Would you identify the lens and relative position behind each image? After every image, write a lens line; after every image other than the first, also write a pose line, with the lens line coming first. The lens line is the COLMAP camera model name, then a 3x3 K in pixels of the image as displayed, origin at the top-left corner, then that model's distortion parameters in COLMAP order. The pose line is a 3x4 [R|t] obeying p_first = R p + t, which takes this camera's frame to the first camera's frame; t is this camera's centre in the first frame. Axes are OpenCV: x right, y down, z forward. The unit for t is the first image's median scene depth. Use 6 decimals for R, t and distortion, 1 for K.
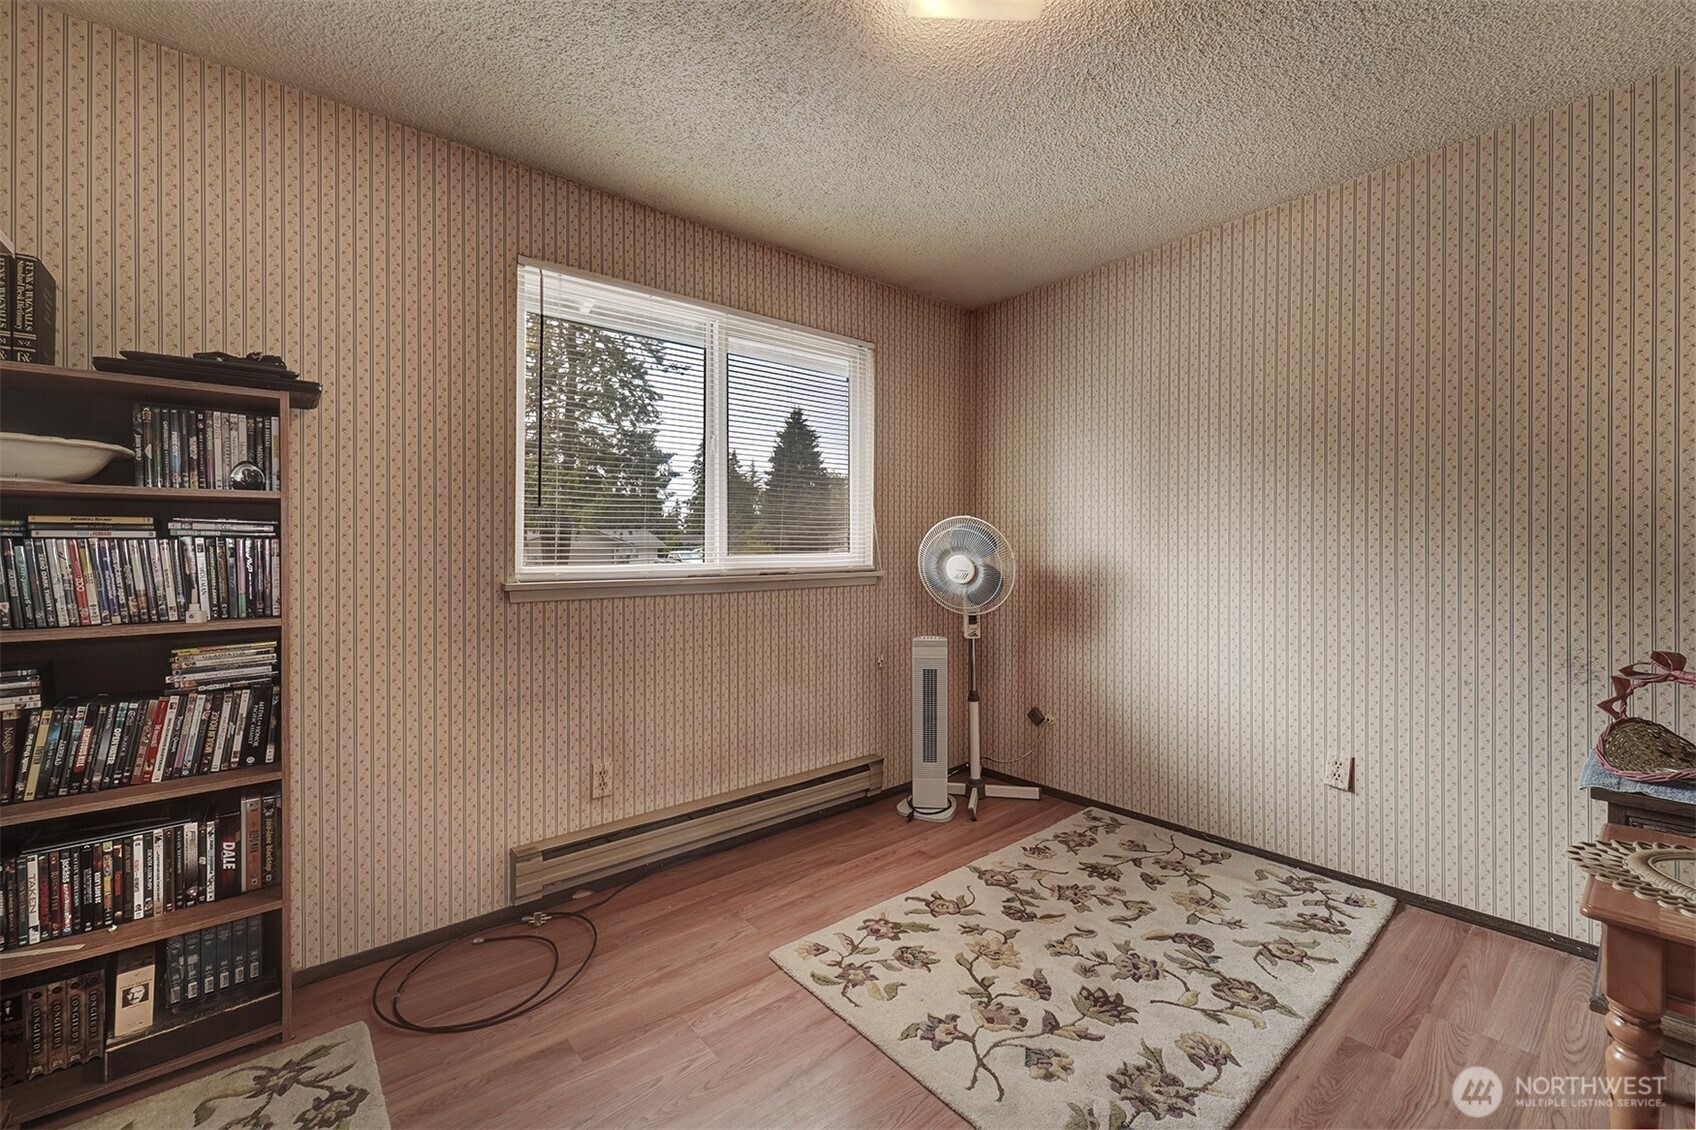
lens RADIAL K [[698.4, 0, 848.0], [0, 698.4, 565.0], [0, 0, 1]] dist [-0.000781, -0.000237]
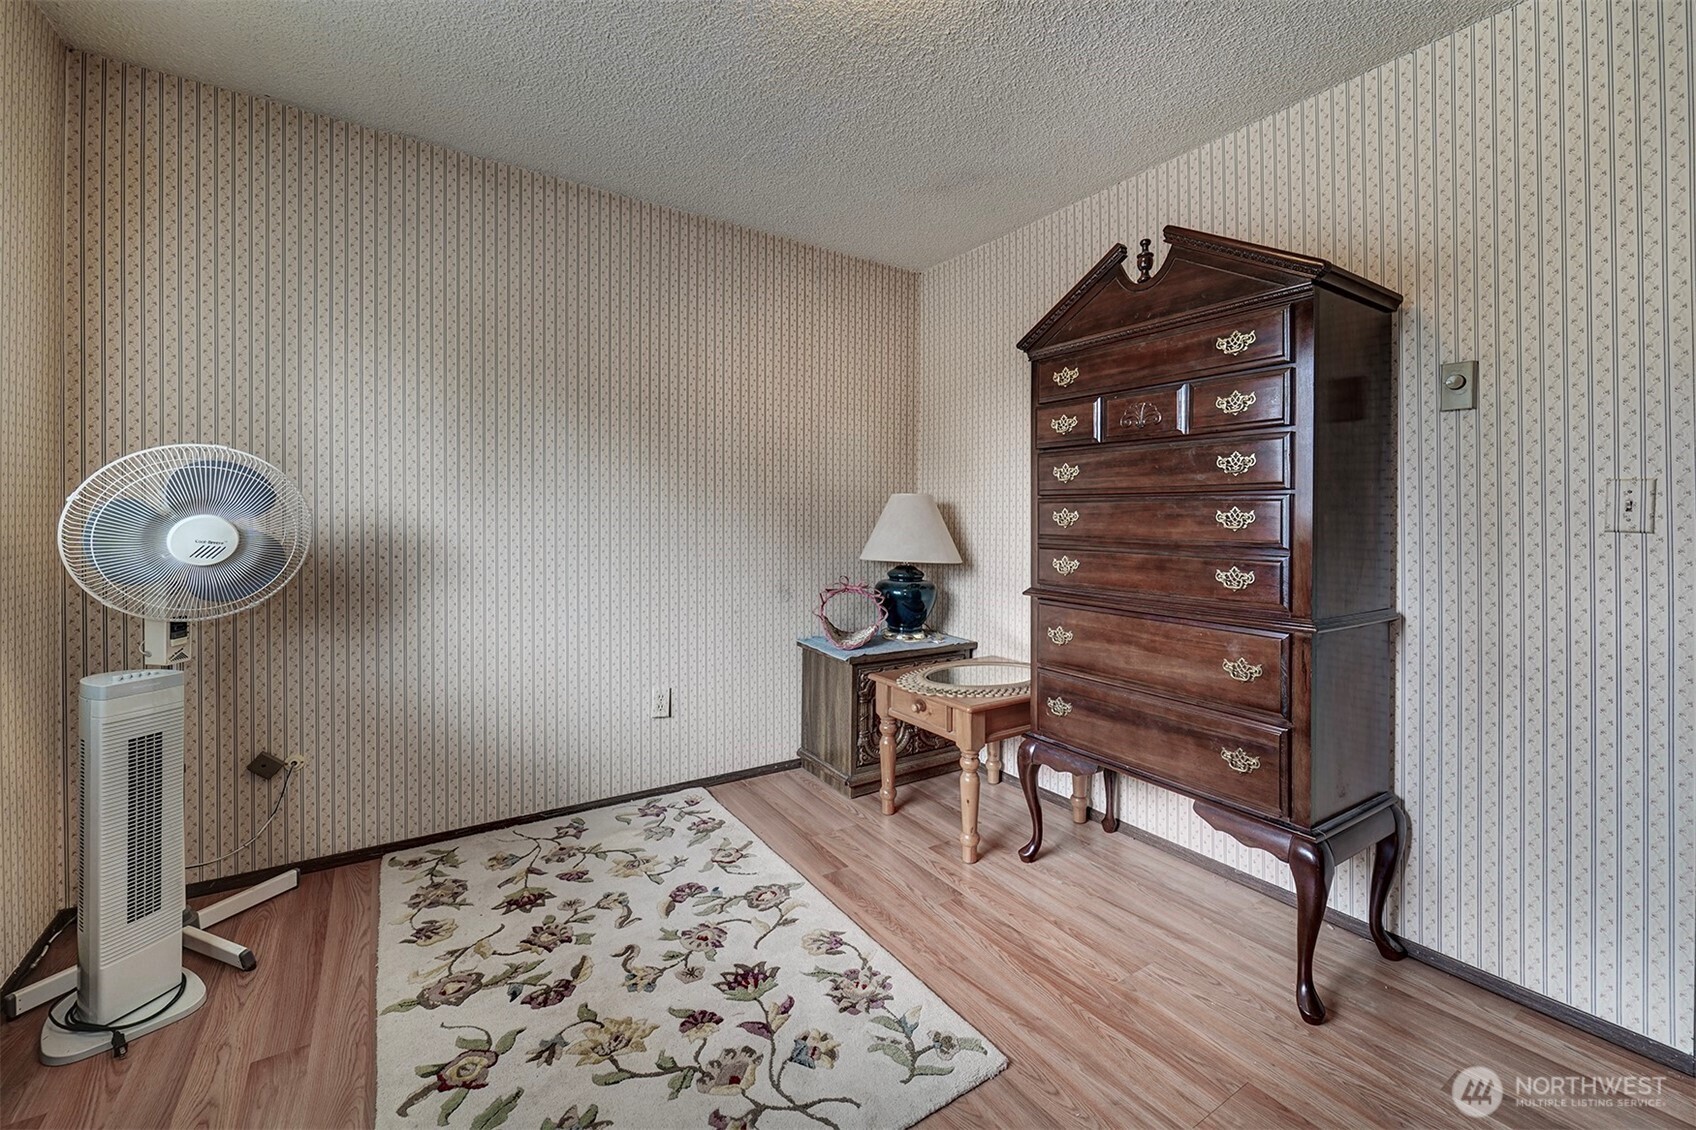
lens RADIAL K [[686.4, 0, 844.2], [0, 686.4, 518.9], [0, 0, 1]] dist [0.000400, -0.000238]
pose [[0.114496, 0.007549, 0.993395, -0.461125], [0.002645, 0.999965, -0.007904, -0.010148], [-0.993420, 0.003532, 0.114472, 0.591362]]
